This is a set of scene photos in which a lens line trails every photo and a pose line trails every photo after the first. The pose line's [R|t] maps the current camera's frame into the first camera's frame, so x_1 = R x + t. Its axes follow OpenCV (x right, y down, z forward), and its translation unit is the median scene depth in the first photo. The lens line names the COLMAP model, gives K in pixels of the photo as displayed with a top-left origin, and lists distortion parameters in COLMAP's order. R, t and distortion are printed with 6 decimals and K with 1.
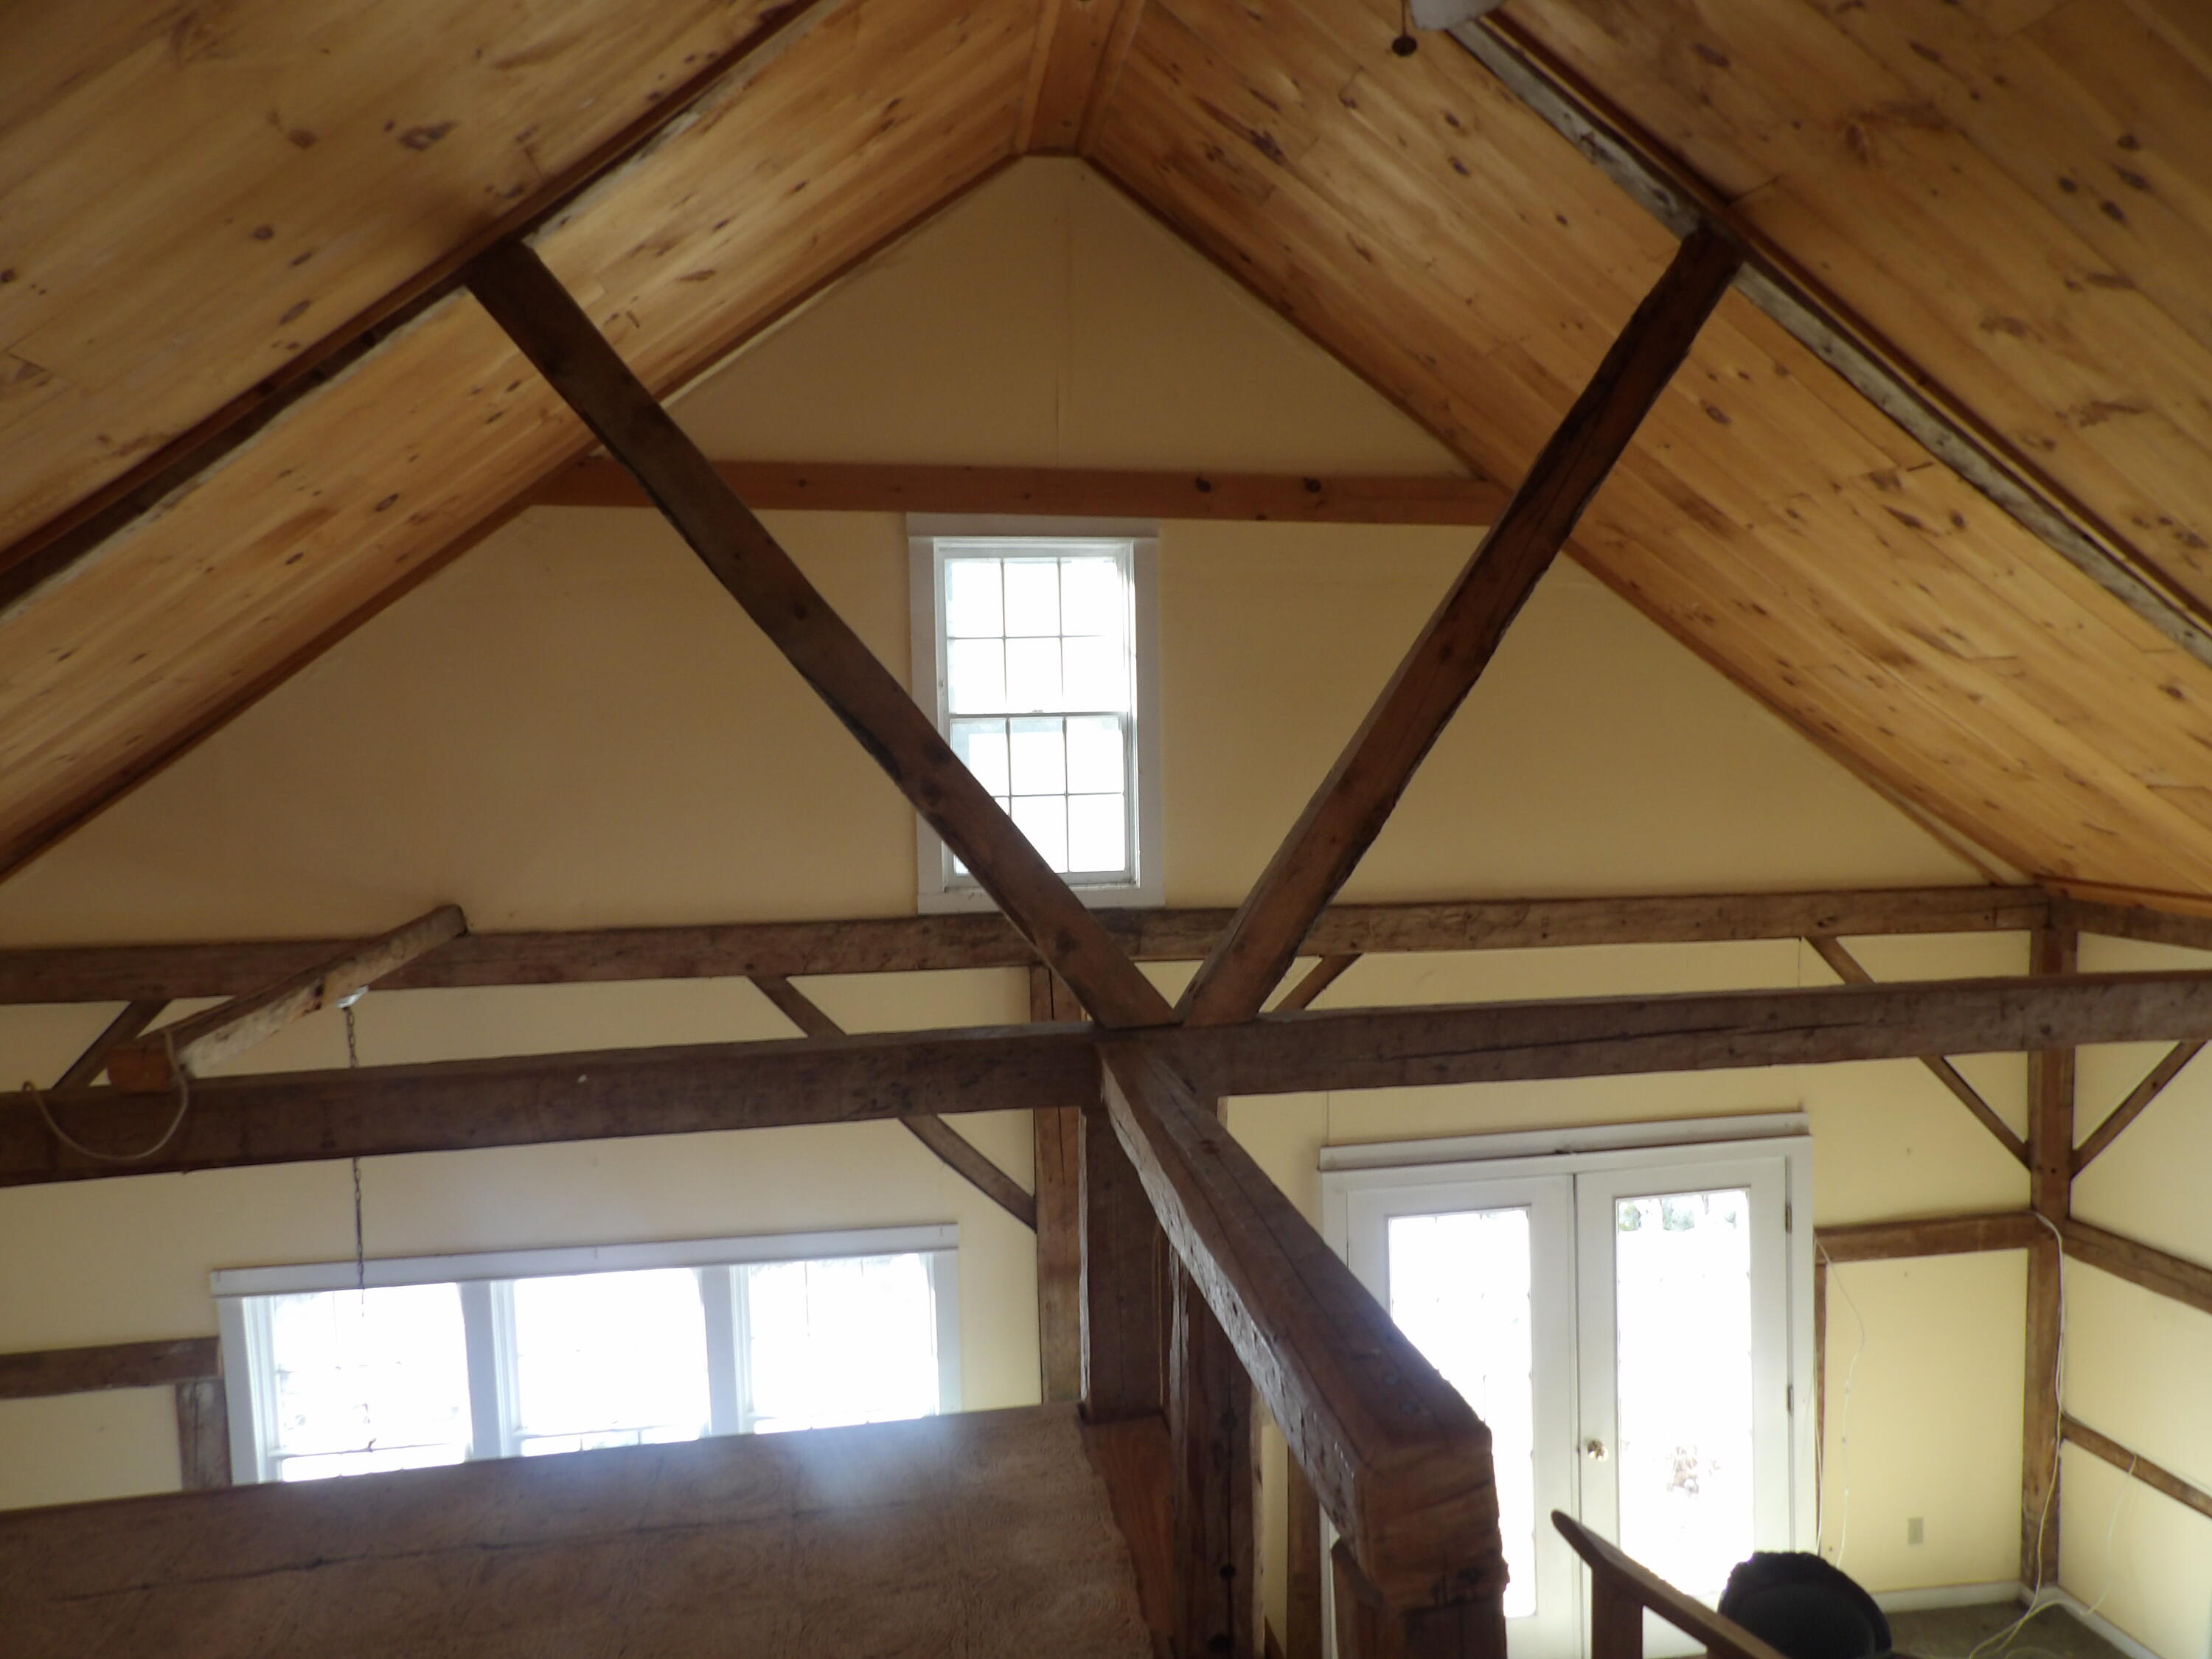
lens RADIAL K [[1584.8, 0, 1097.1], [0, 1584.8, 834.5], [0, 0, 1]] dist [-0.039787, 0.045269]
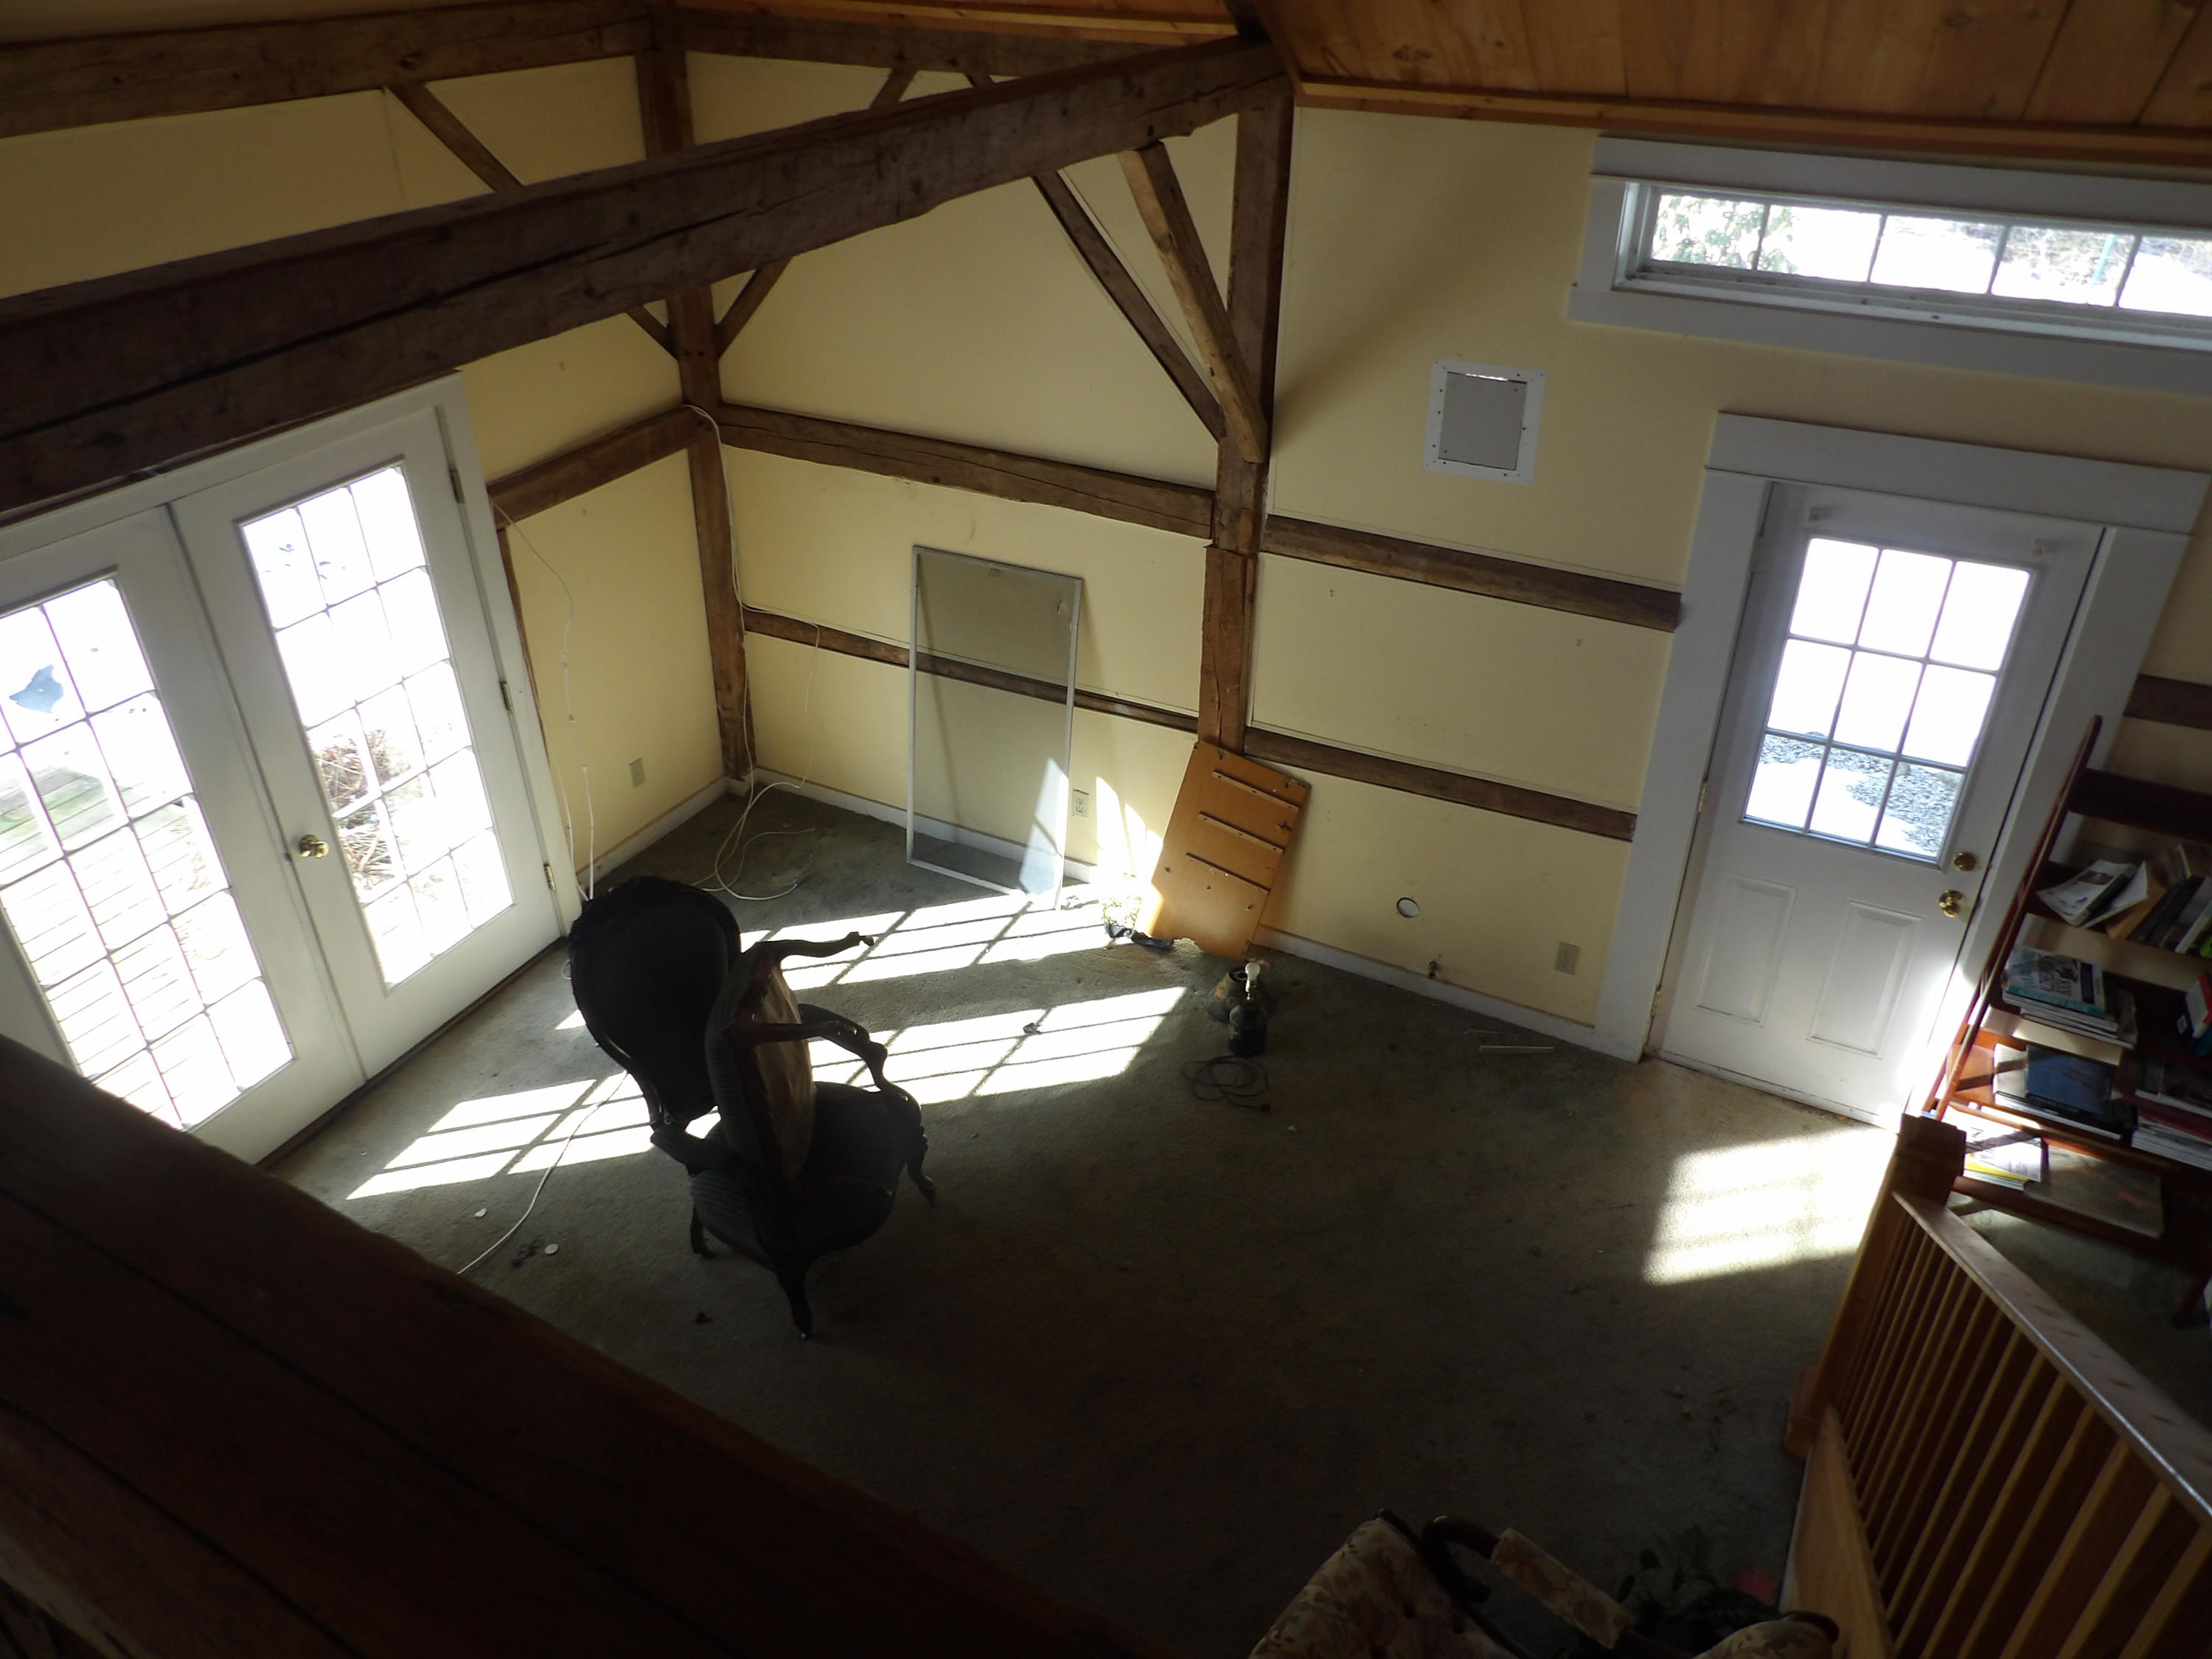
lens RADIAL K [[1584.8, 0, 1118.2], [0, 1584.8, 832.2], [0, 0, 1]] dist [-0.039787, 0.045269]
pose [[0.580525, -0.412369, 0.702099, 0.011323], [0.021167, 0.869624, 0.493260, 0.015880], [-0.813968, -0.271488, 0.513567, 0.285008]]
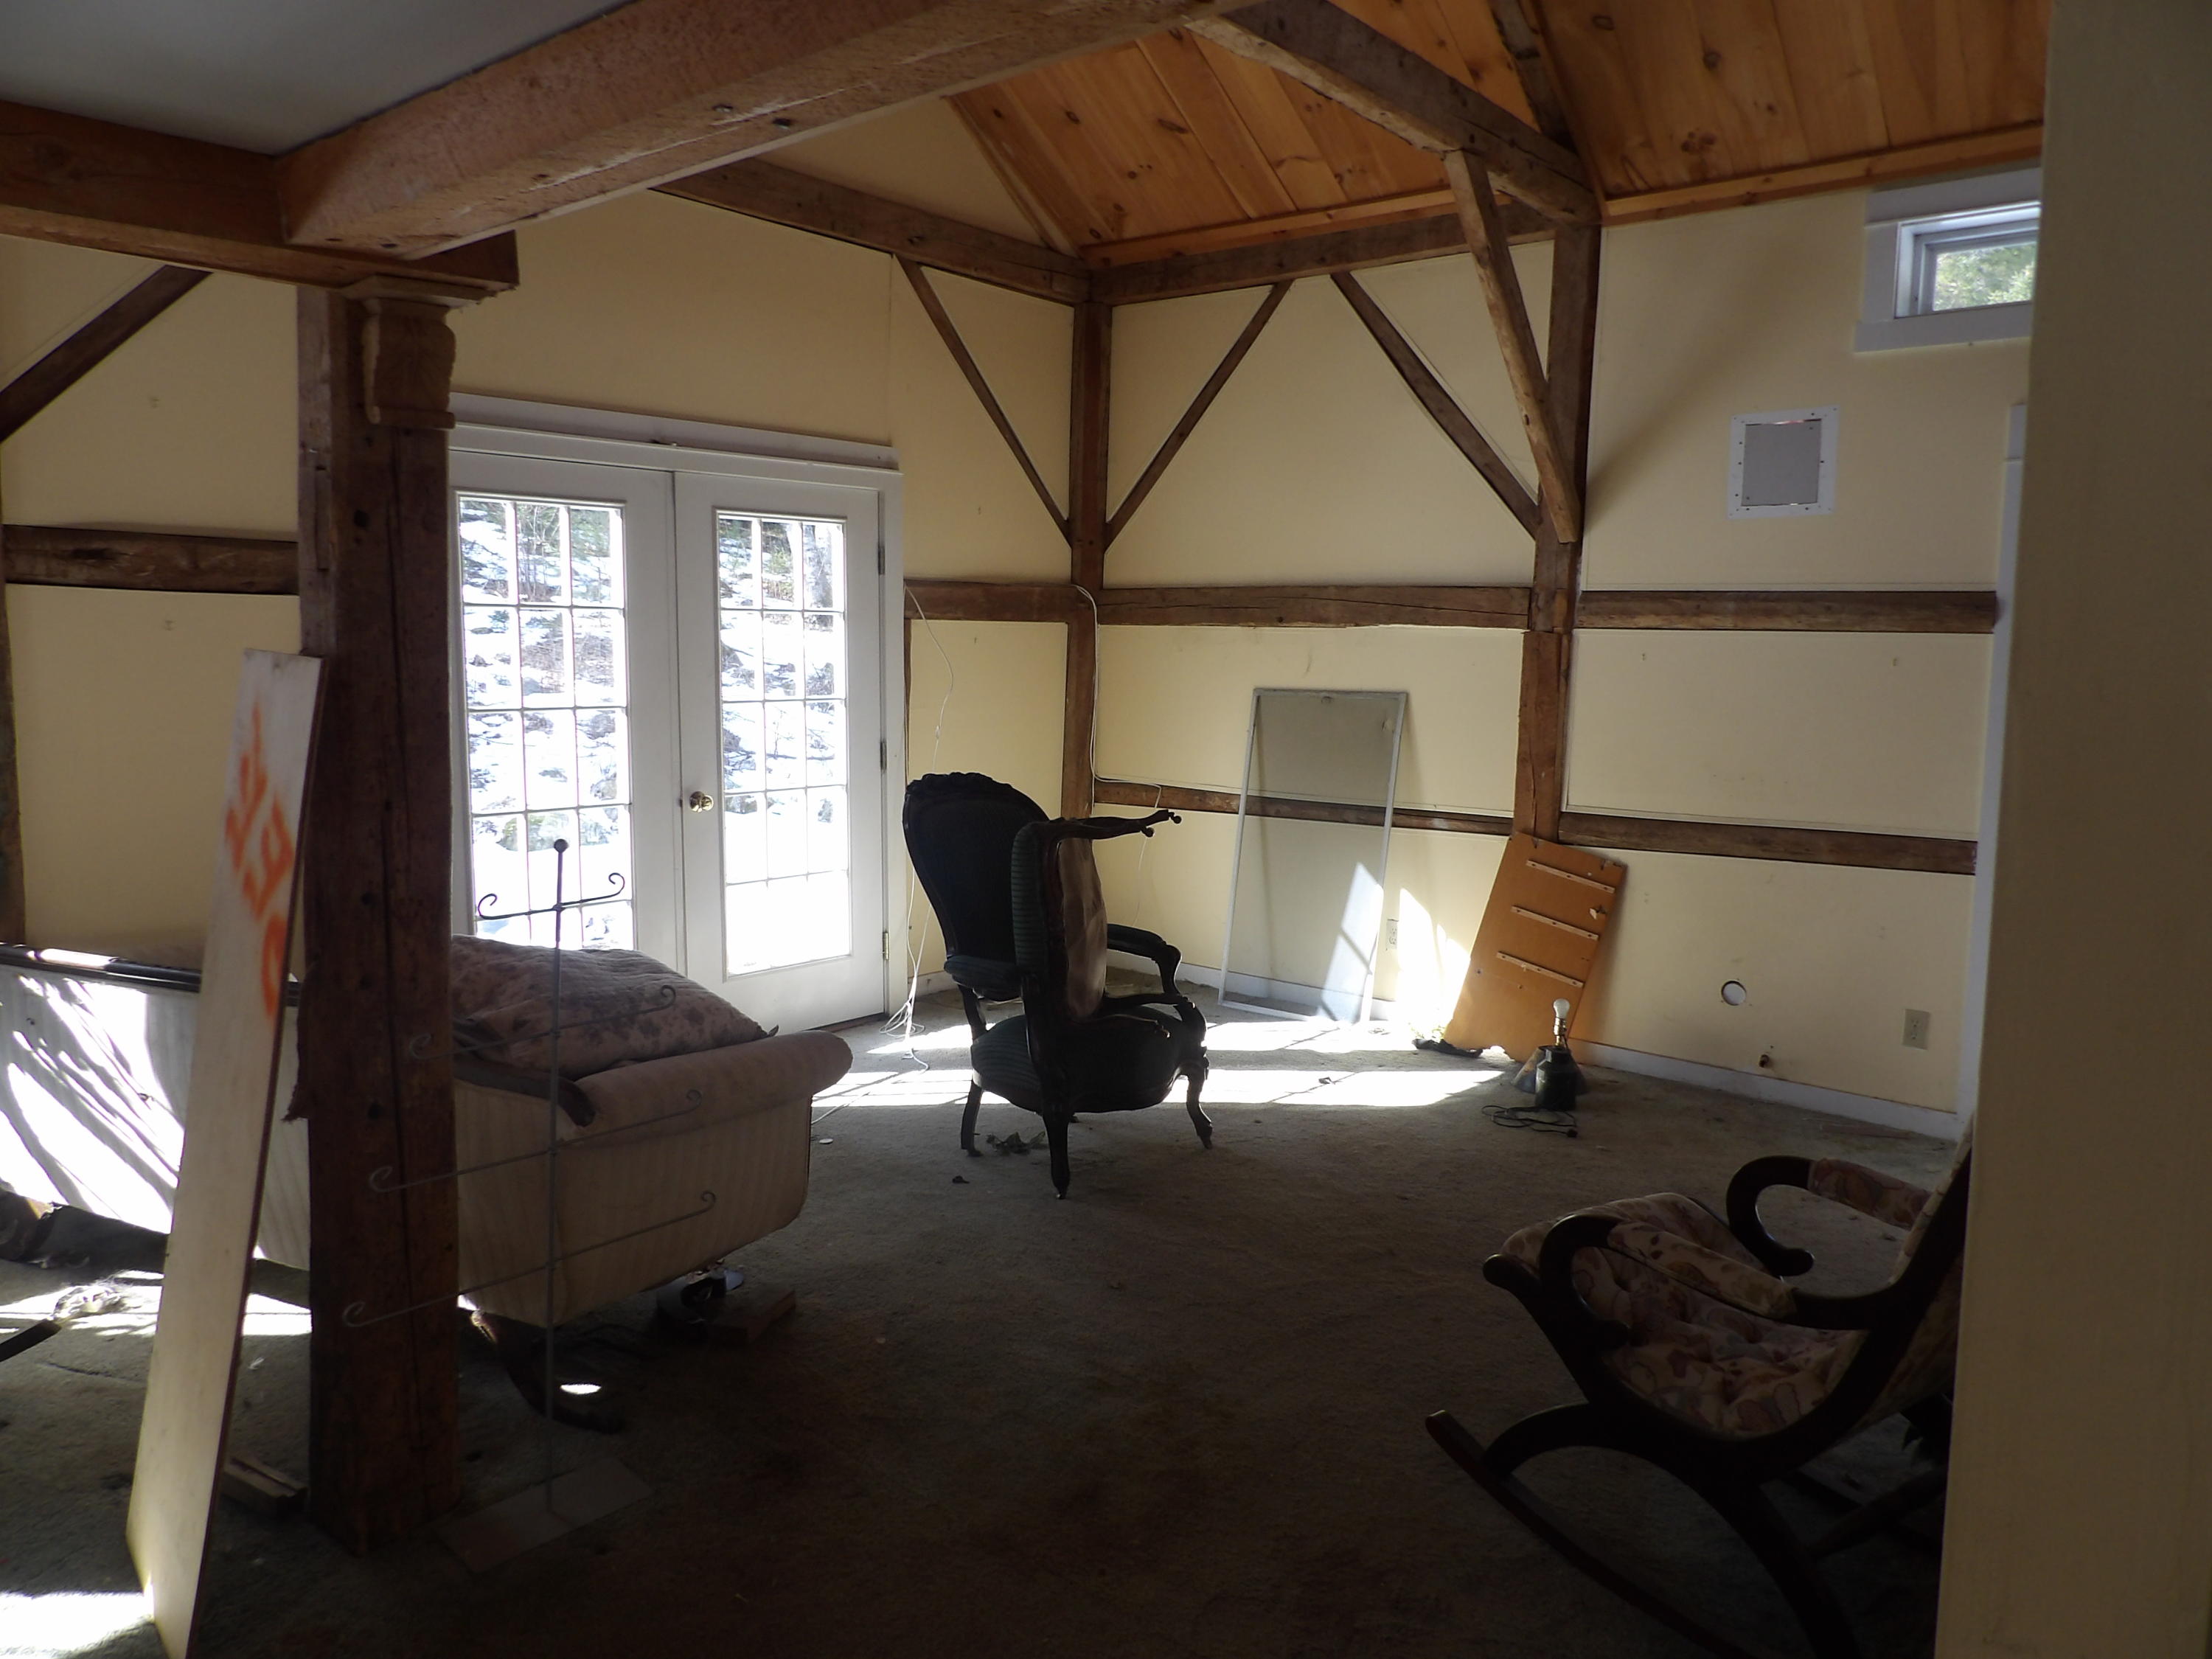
lens RADIAL K [[1584.8, 0, 1110.0], [0, 1584.8, 838.6], [0, 0, 1]] dist [-0.039787, 0.045269]
pose [[0.754437, -0.041199, 0.655078, -0.082746], [-0.002556, 0.997836, 0.065699, 0.347930], [-0.656367, -0.051240, 0.752699, 0.190559]]
